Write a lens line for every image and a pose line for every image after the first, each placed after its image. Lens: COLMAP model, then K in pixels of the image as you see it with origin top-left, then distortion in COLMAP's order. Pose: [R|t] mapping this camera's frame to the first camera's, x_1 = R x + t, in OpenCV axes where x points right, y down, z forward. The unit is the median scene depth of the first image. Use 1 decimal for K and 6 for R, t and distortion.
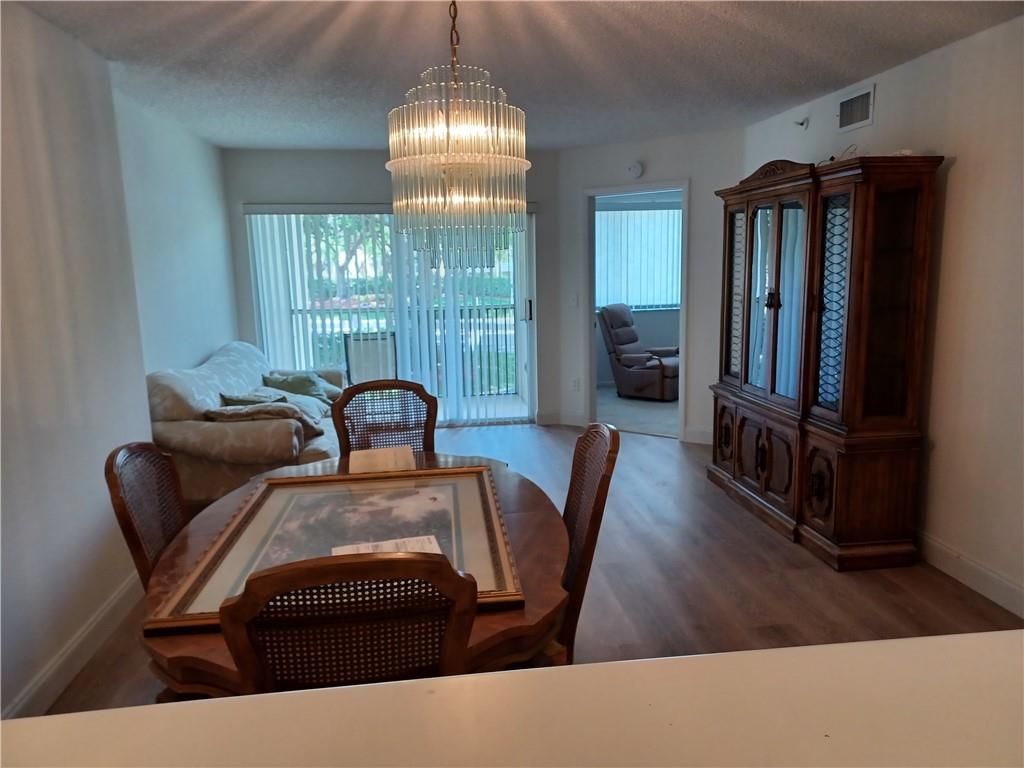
lens RADIAL K [[762.1, 0, 521.6], [0, 762.1, 382.3], [0, 0, 1]] dist [0.084831, -0.135920]
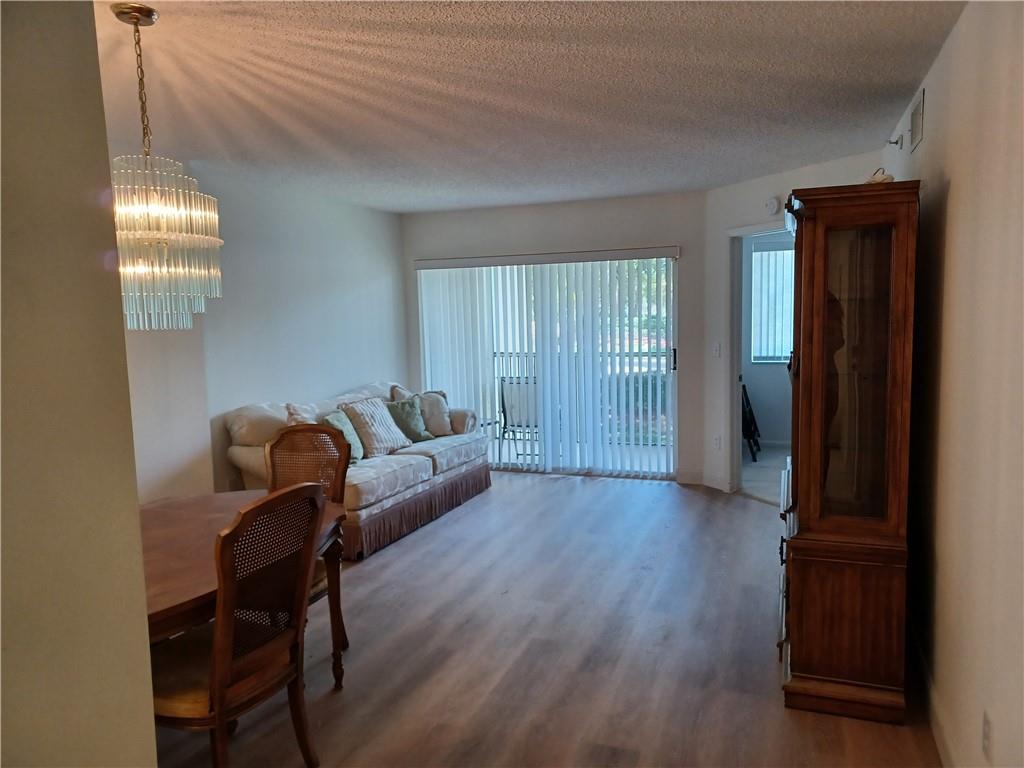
lens RADIAL K [[762.1, 0, 521.6], [0, 762.1, 382.3], [0, 0, 1]] dist [0.084831, -0.135920]
pose [[0.878208, 0.042421, -0.476394, 0.481991], [-0.065788, 0.997305, -0.032470, -0.038677], [0.473733, 0.059857, 0.878632, 0.140907]]
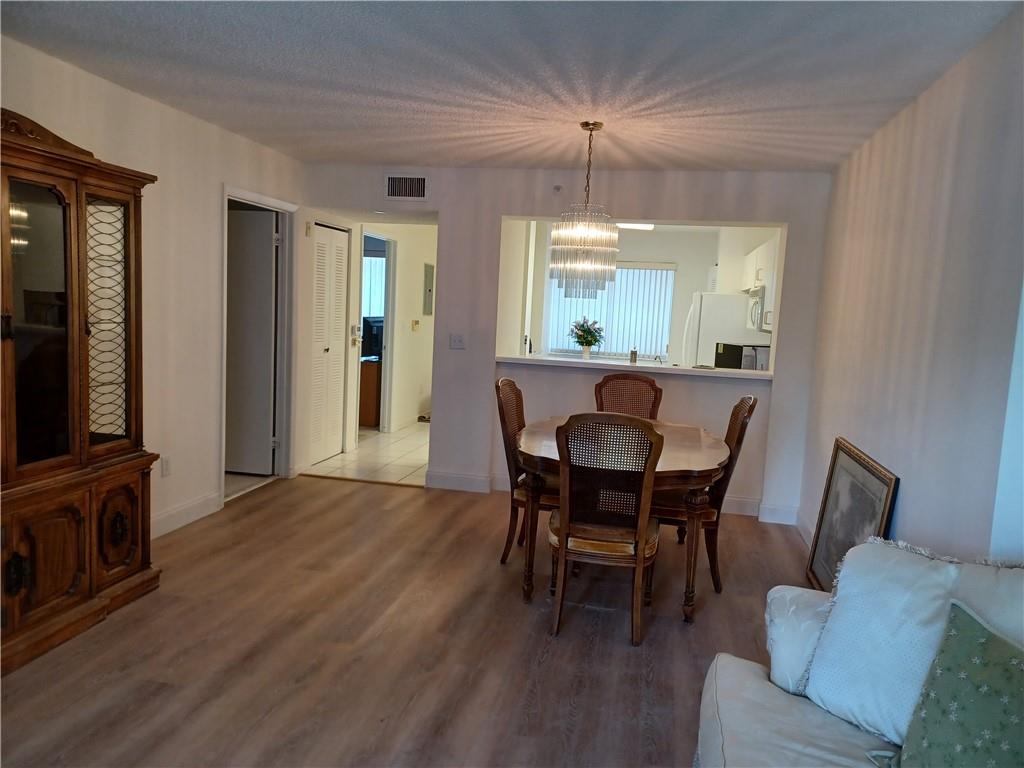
lens RADIAL K [[738.4, 0, 512.5], [0, 738.4, 386.8], [0, 0, 1]] dist [0.007235, 0.000567]
pose [[-0.939944, -0.073489, 0.333322, -0.288265], [0.017659, 0.964770, 0.262502, -0.222815], [-0.340870, 0.252623, -0.905532, 1.483852]]
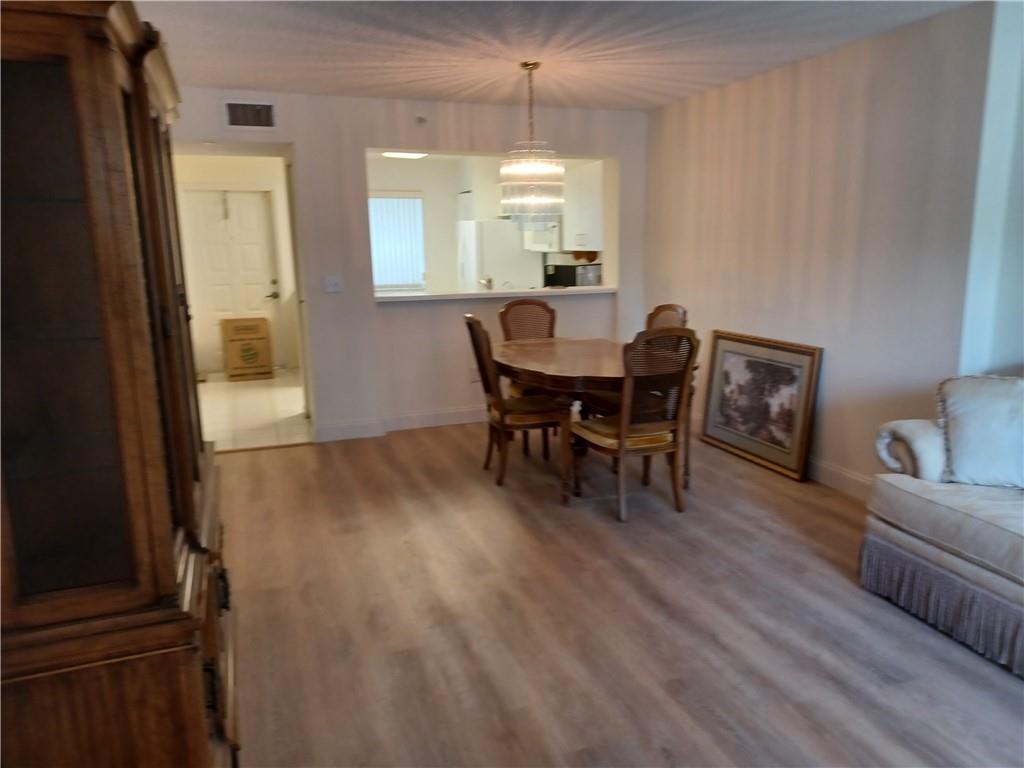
lens RADIAL K [[757.8, 0, 517.2], [0, 757.8, 385.7], [0, 0, 1]] dist [0.064428, -0.072585]
pose [[-0.979121, 0.064434, -0.192796, 0.216924], [-0.007598, 0.936171, 0.351463, -0.253251], [0.203136, 0.345589, -0.916135, 1.609867]]
